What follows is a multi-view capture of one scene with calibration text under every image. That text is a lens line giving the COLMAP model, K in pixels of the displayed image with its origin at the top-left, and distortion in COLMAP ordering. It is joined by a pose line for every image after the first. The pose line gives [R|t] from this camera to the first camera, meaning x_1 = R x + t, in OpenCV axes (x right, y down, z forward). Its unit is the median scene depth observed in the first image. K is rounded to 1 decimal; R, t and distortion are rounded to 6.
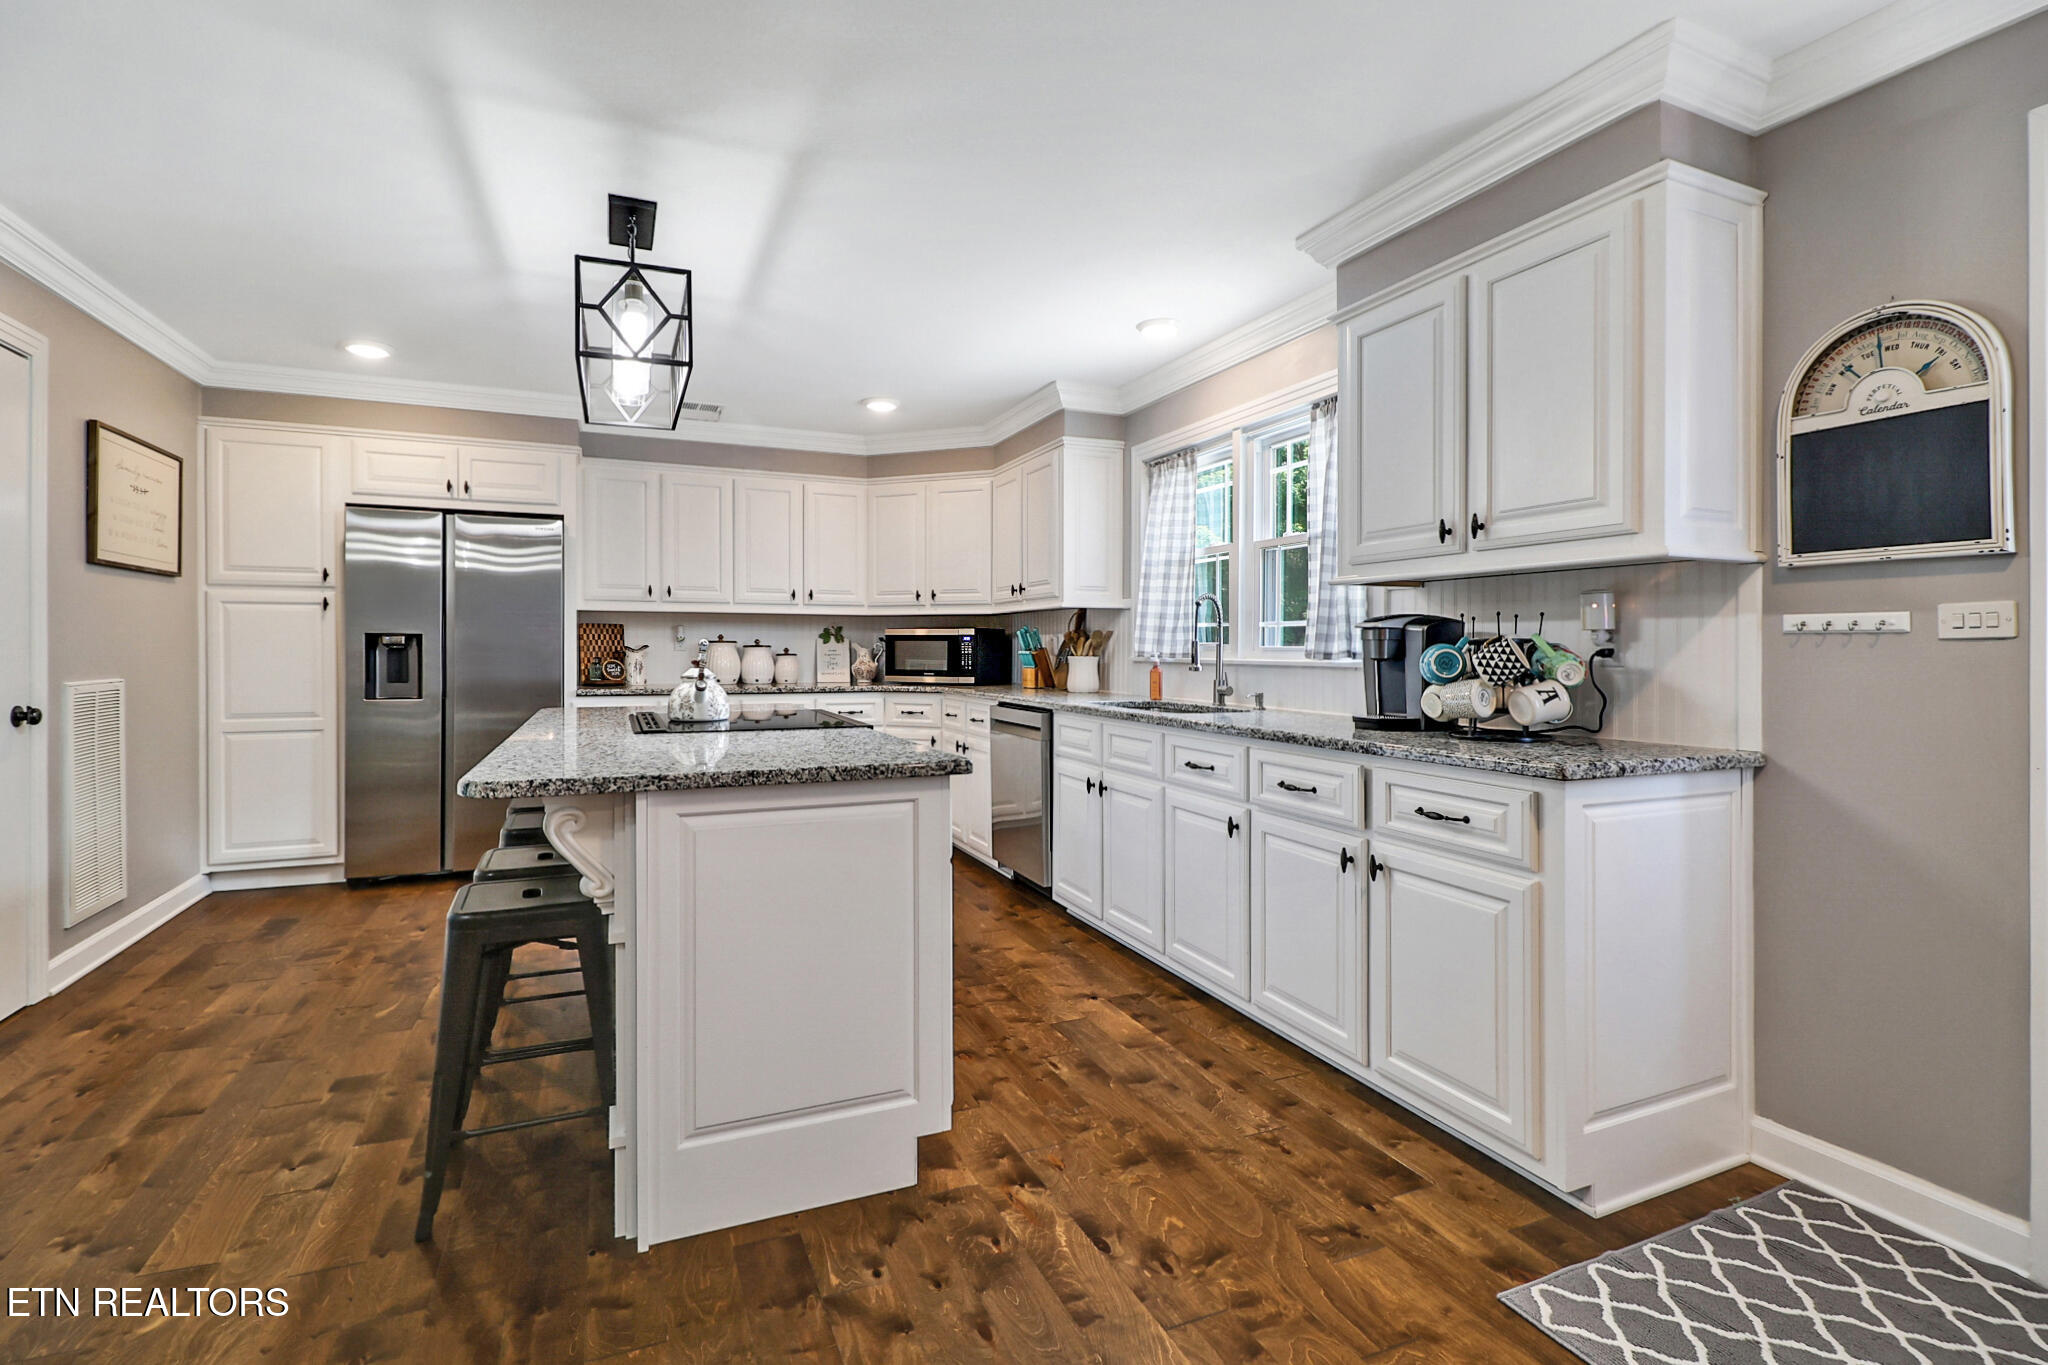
lens RADIAL K [[939.0, 0, 1012.6], [0, 939.0, 658.0], [0, 0, 1]] dist [0.000540, -0.013080]
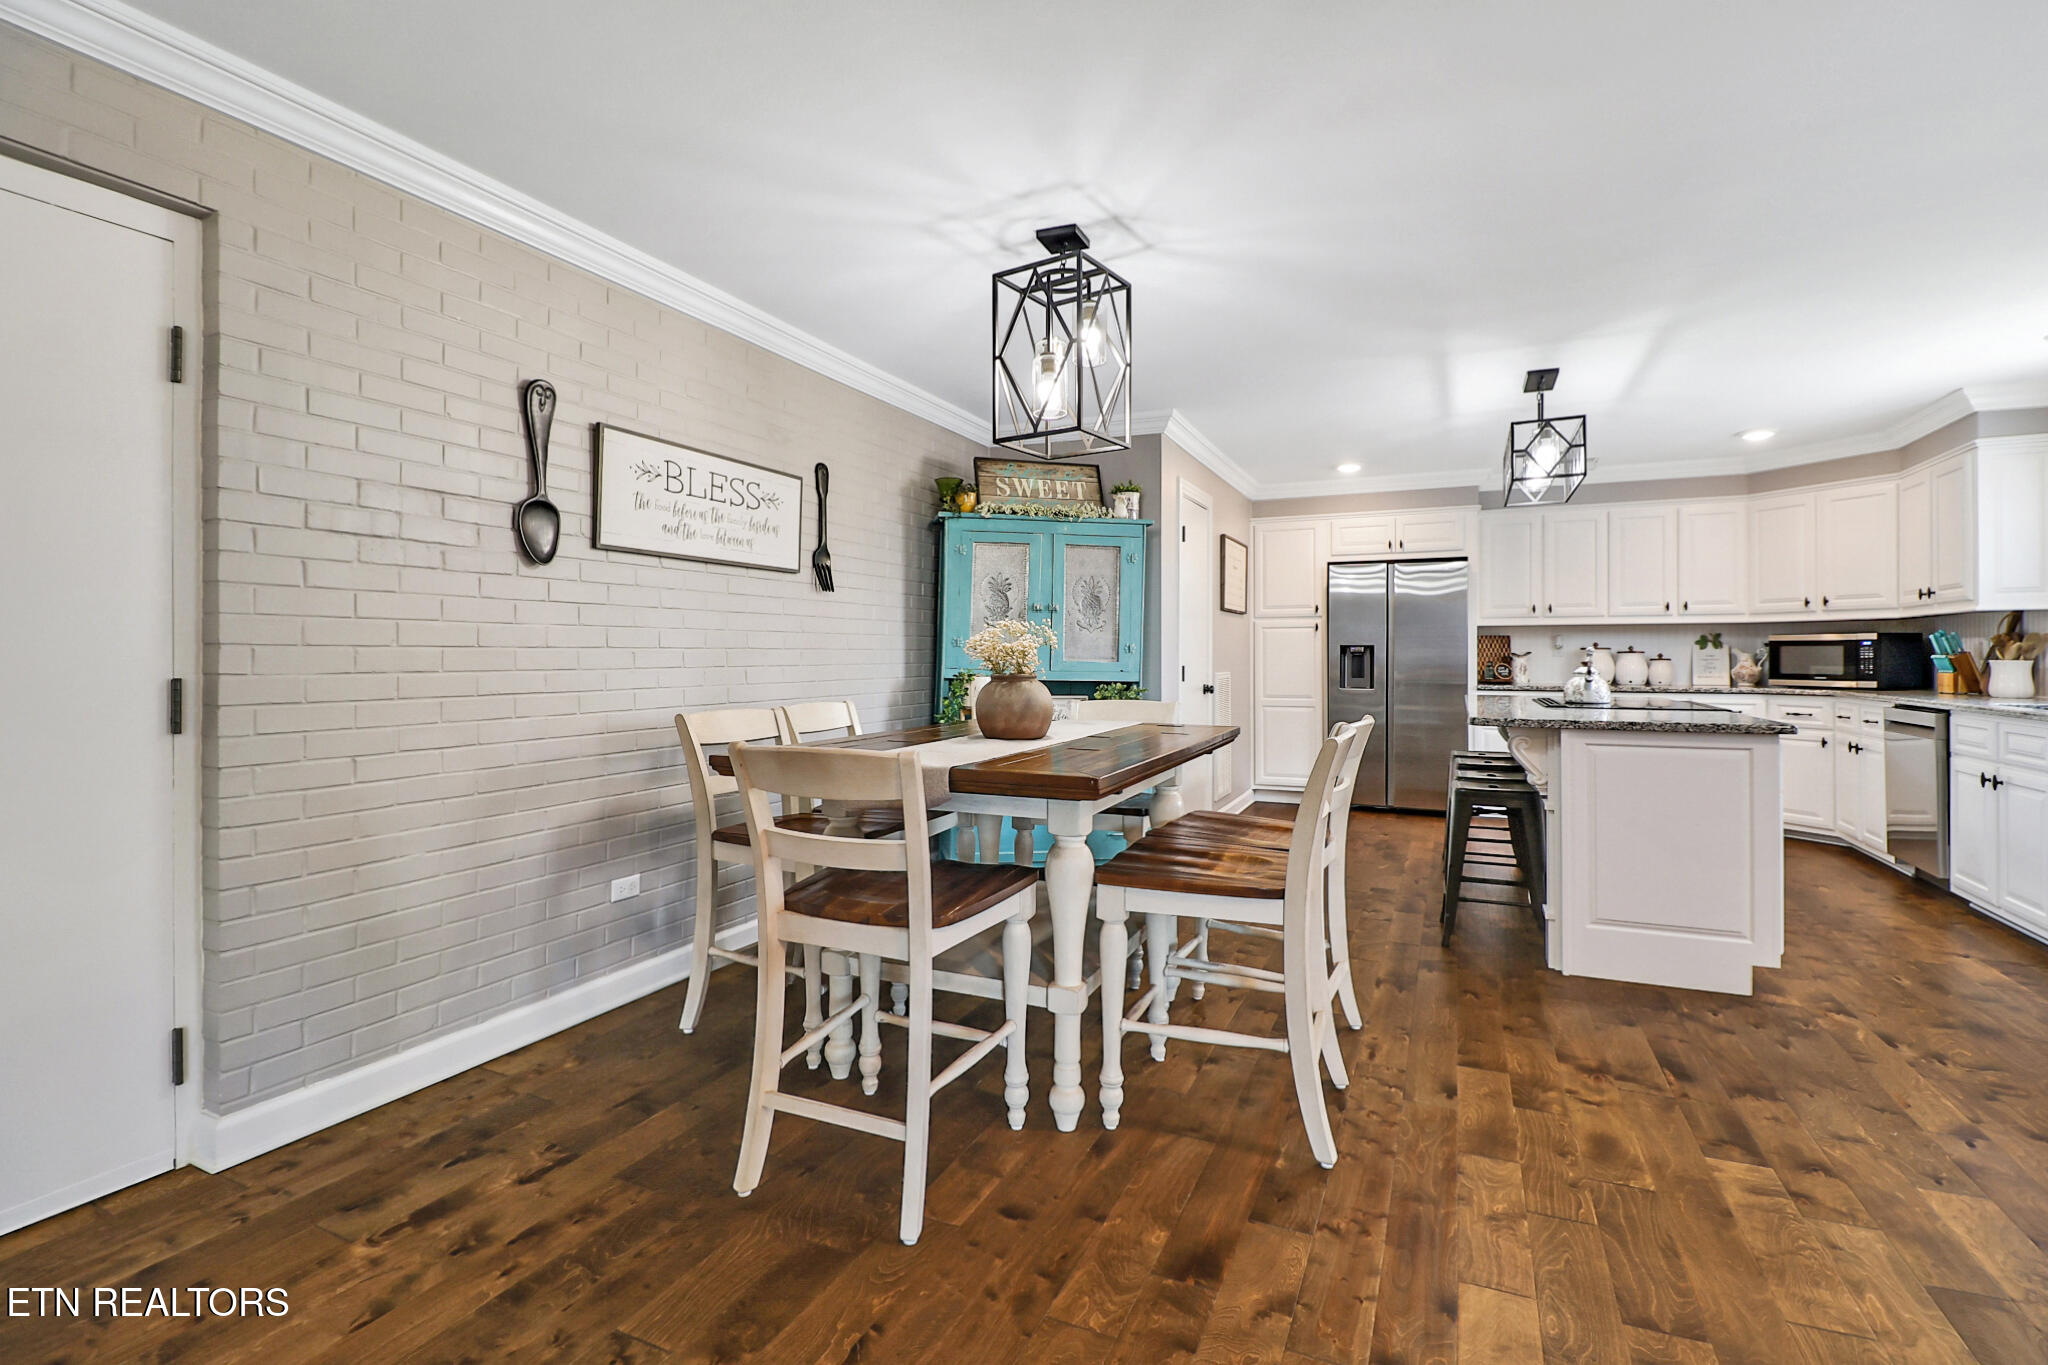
lens RADIAL K [[939.0, 0, 1020.1], [0, 939.0, 654.1], [0, 0, 1]] dist [0.000540, -0.013080]
pose [[0.667734, -0.005309, -0.744381, 0.113951], [-0.004544, 0.999927, -0.011207, 0.008343], [0.744386, 0.010866, 0.667661, -0.443712]]
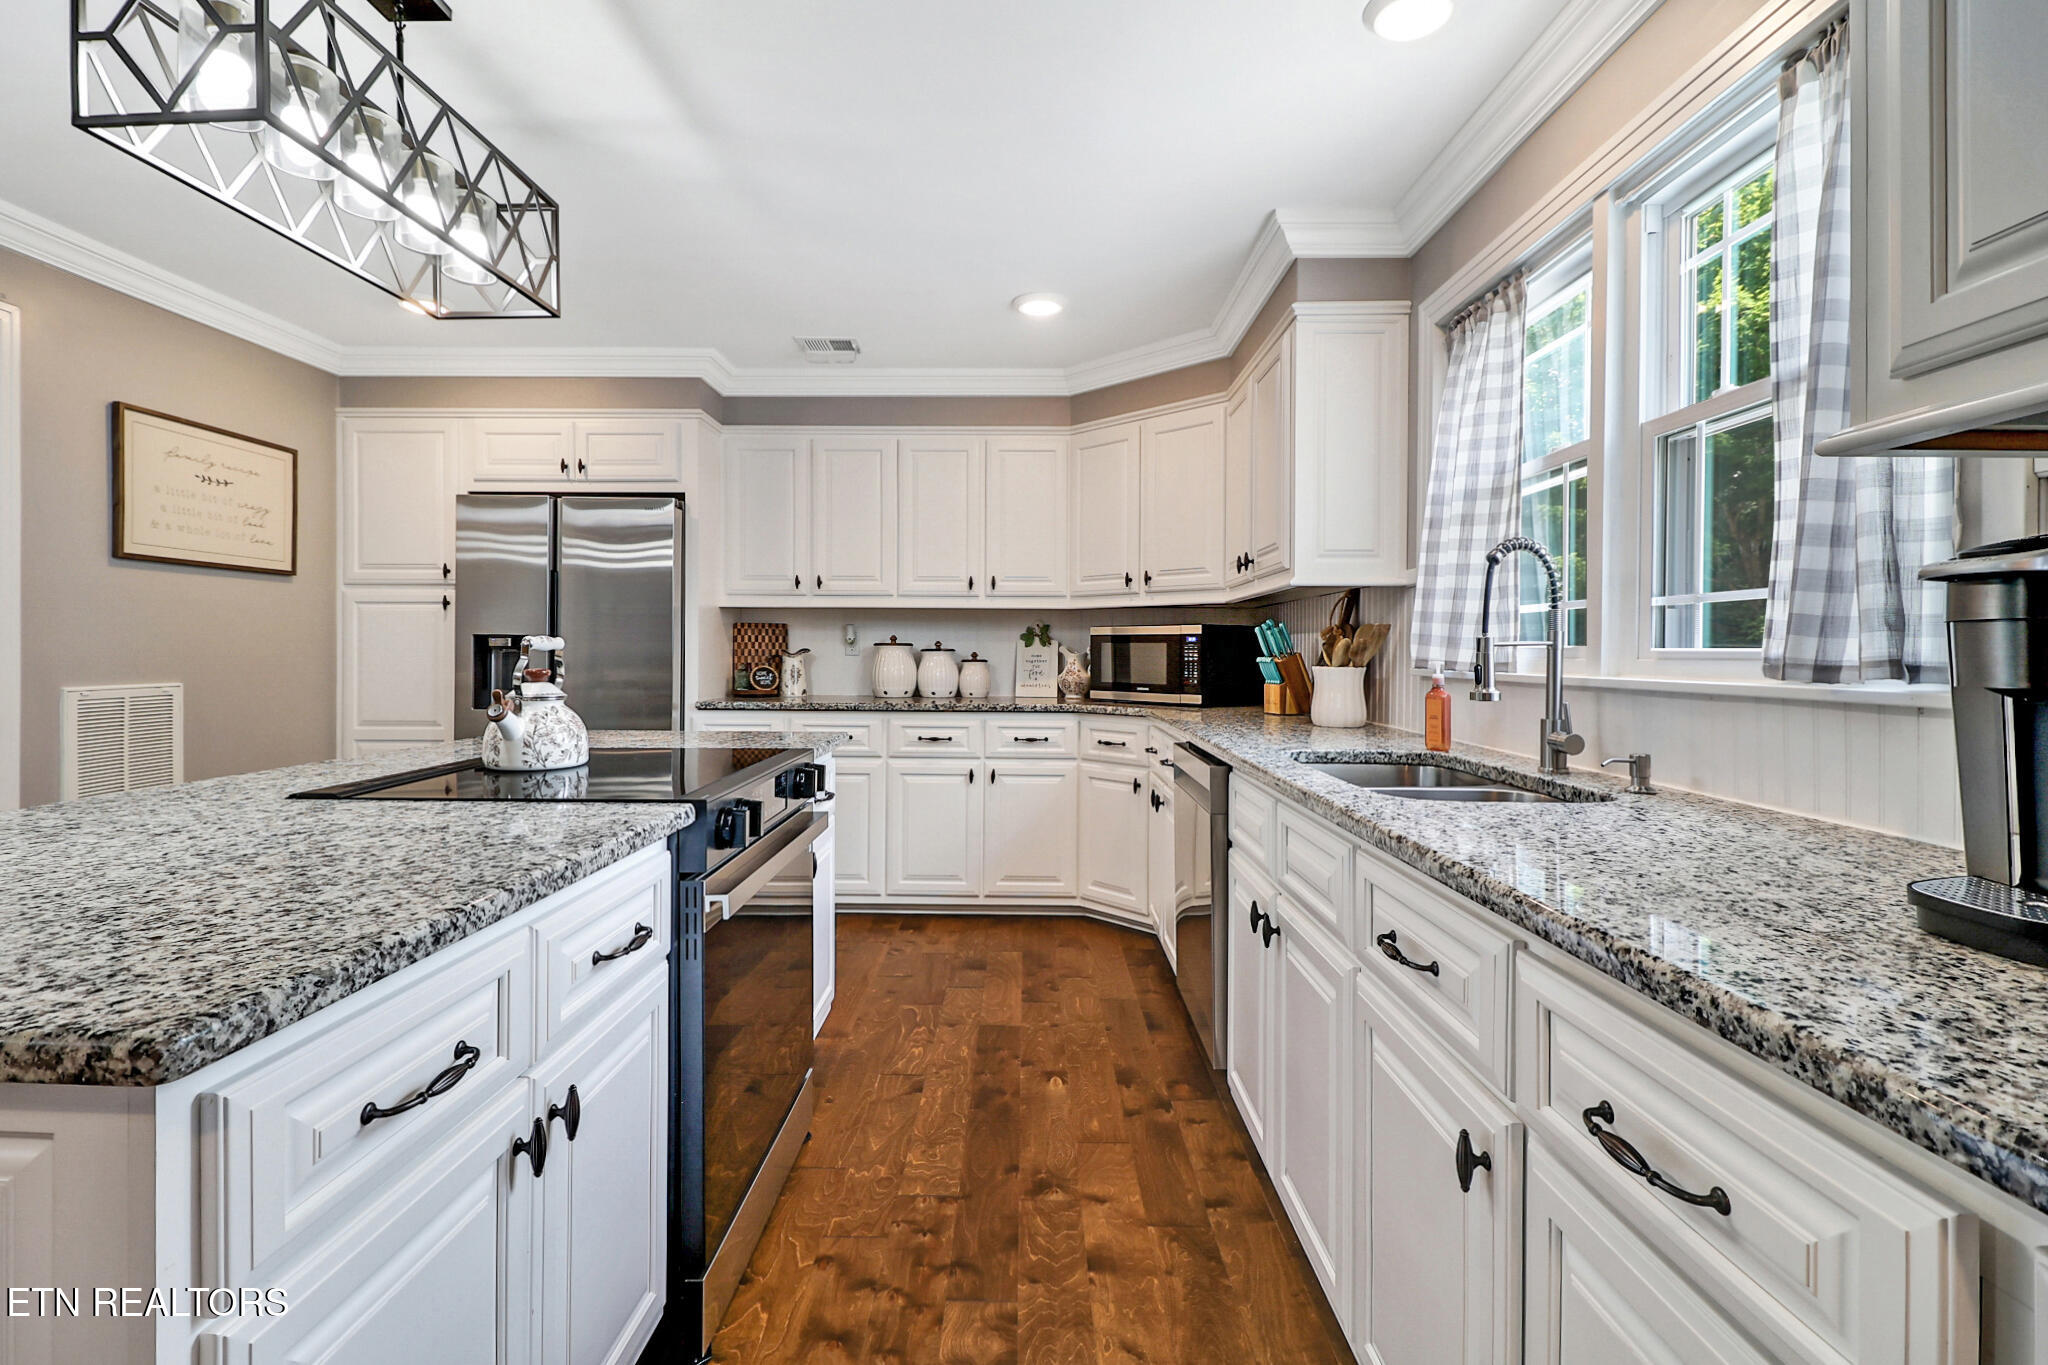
lens RADIAL K [[939.0, 0, 1010.2], [0, 939.0, 656.5], [0, 0, 1]] dist [0.000540, -0.013080]
pose [[0.911885, 0.003153, -0.410433, 0.147544], [-0.006247, 0.999961, -0.006196, -0.003575], [0.410398, 0.008214, 0.911870, 0.406668]]
